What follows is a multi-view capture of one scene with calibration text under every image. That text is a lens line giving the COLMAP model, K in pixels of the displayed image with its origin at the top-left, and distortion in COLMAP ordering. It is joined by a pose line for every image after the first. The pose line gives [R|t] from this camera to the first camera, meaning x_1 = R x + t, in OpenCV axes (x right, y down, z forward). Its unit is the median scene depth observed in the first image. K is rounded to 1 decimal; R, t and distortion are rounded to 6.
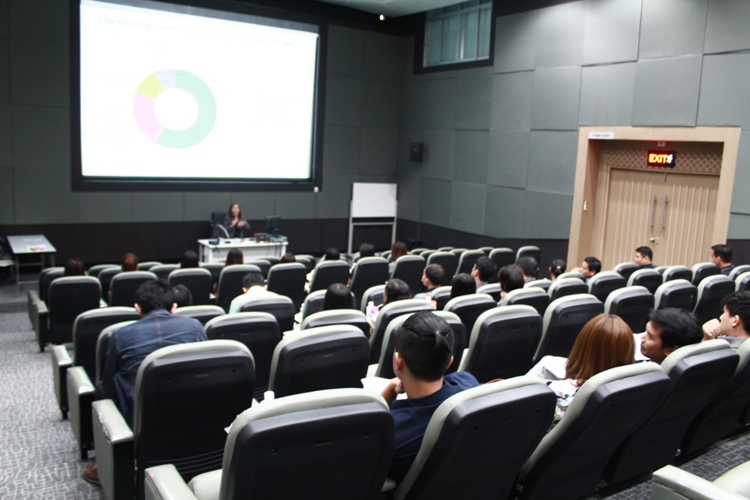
lens RADIAL K [[637.3, 0, 375.0], [0, 637.3, 250.0], [0, 0, 1]] dist [-0.158034, 0.174498]
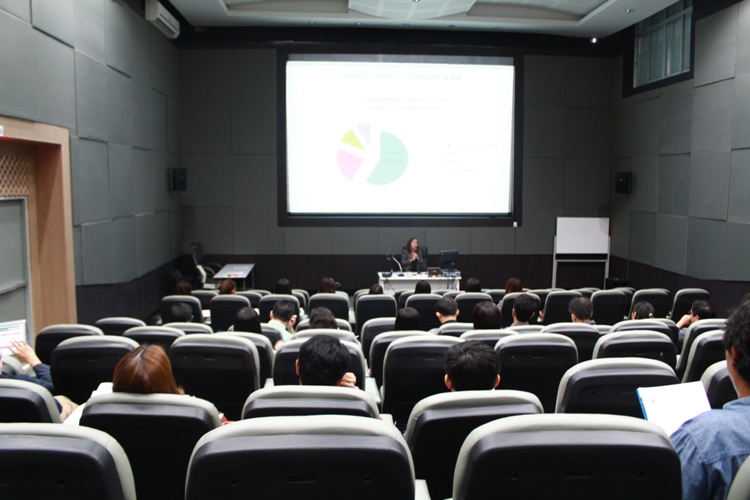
lens RADIAL K [[637.3, 0, 375.0], [0, 637.3, 250.0], [0, 0, 1]] dist [-0.158034, 0.174498]
pose [[0.871000, 0.008998, -0.491201, 0.247684], [-0.038226, 0.998042, -0.049501, -0.000154], [0.489794, 0.061892, 0.869639, 0.071568]]
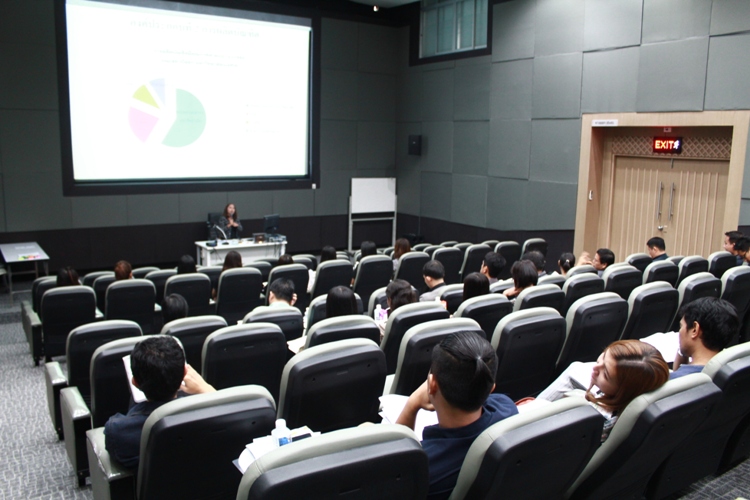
lens RADIAL K [[637.3, 0, 375.0], [0, 637.3, 250.0], [0, 0, 1]] dist [-0.158034, 0.174498]
pose [[0.999527, -0.030479, 0.004058, -0.006820], [0.030436, 0.999484, 0.010294, -0.005279], [-0.004370, -0.010165, 0.999939, 0.023329]]
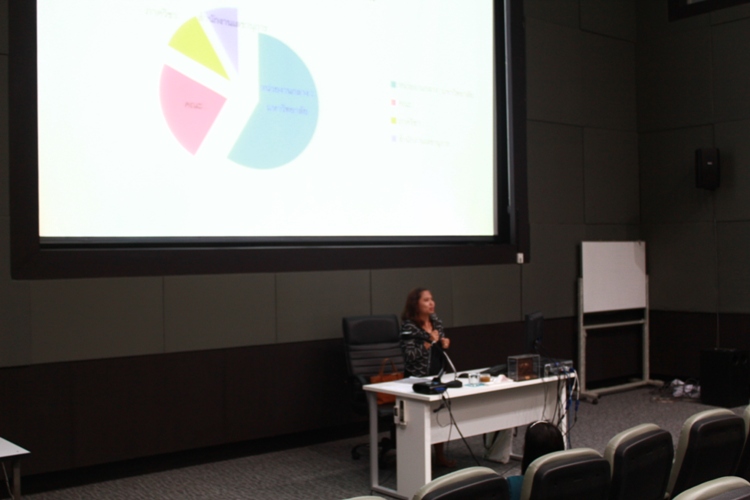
lens RADIAL K [[874.1, 0, 375.0], [0, 874.1, 250.0], [0, 0, 1]] dist [-0.031761, -0.015186]
pose [[0.990628, -0.066201, 0.119472, -0.345971], [0.084046, 0.984936, -0.151120, -0.016376], [-0.107668, 0.159745, 0.981269, 0.482277]]
